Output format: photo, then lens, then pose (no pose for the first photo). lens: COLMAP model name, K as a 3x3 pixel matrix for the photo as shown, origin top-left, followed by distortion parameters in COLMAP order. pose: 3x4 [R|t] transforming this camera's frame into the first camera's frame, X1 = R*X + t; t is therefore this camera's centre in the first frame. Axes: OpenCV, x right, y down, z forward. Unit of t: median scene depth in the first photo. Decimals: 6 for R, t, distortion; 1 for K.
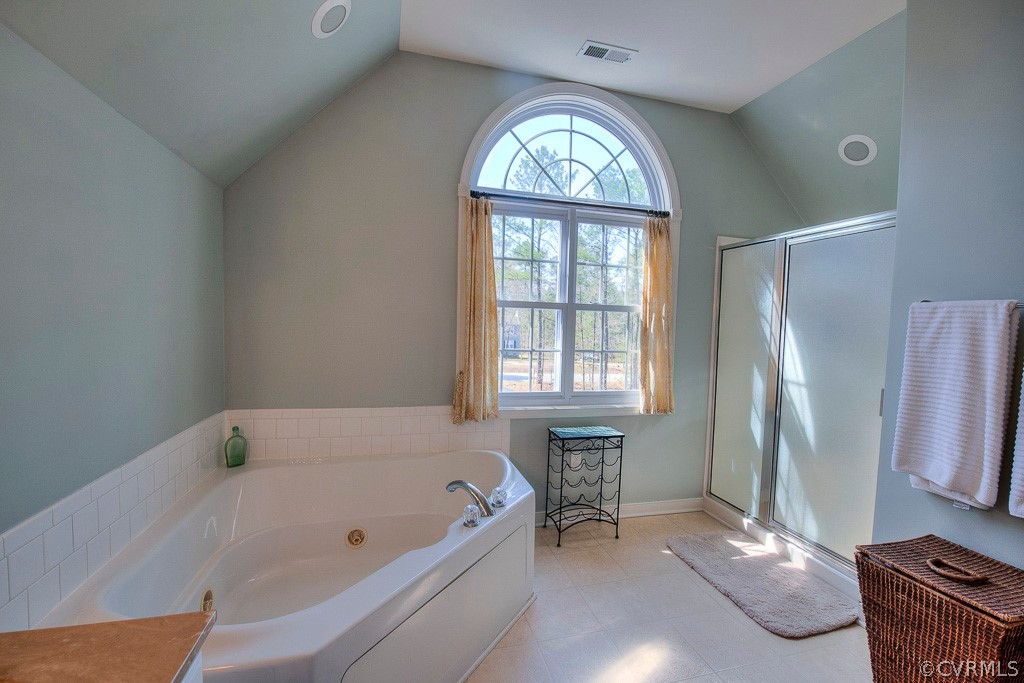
lens RADIAL K [[432.4, 0, 516.1], [0, 432.4, 343.3], [0, 0, 1]] dist [-0.011503, -0.000228]
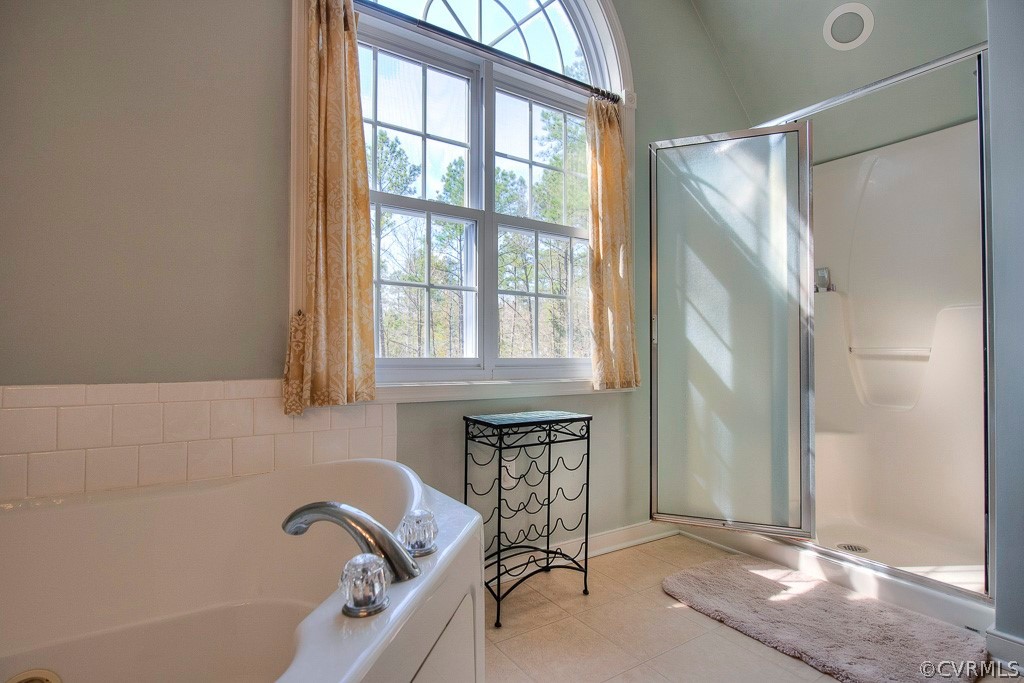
lens RADIAL K [[504.9, 0, 507.2], [0, 504.9, 342.9], [0, 0, 1]] dist [0.015214, 0.000326]
pose [[0.953986, -0.019477, 0.299218, -0.069242], [0.038617, 0.997558, -0.058189, 0.138780], [-0.297354, 0.067066, 0.952409, 0.334658]]
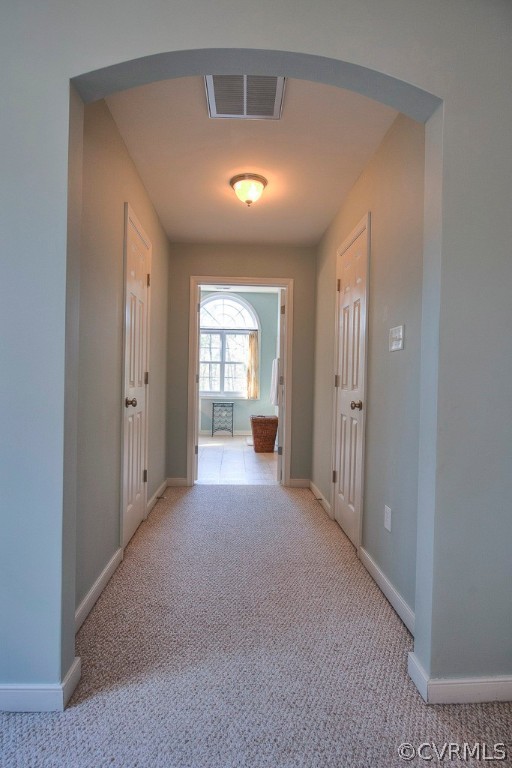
lens RADIAL K [[396.2, 0, 256.0], [0, 396.2, 384.0], [0, 0, 1]] dist [-0.005443, -0.001328]
pose [[0.977402, -0.003684, -0.211358, 0.974477], [-0.004888, 0.999187, -0.040020, 0.179889], [0.211334, 0.040149, 0.976589, -1.709799]]
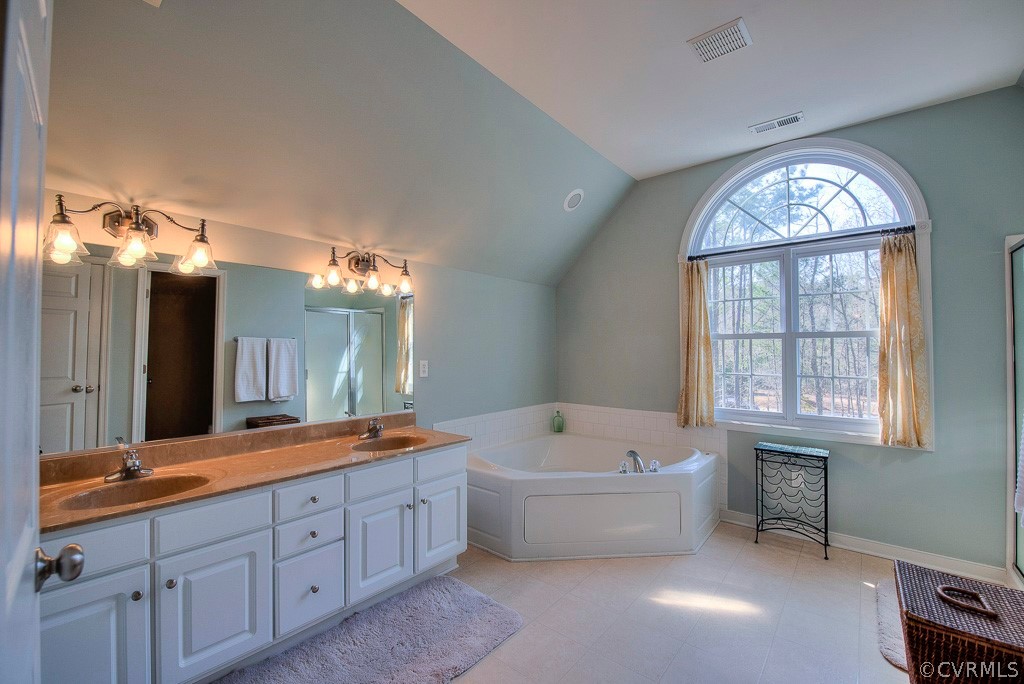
lens RADIAL K [[432.4, 0, 516.1], [0, 432.4, 343.8], [0, 0, 1]] dist [-0.011503, -0.000228]
pose [[0.573423, -0.043253, -0.818117, 0.645770], [-0.021876, 0.997441, -0.068066, 0.026873], [0.818968, 0.056928, 0.571009, -0.204294]]
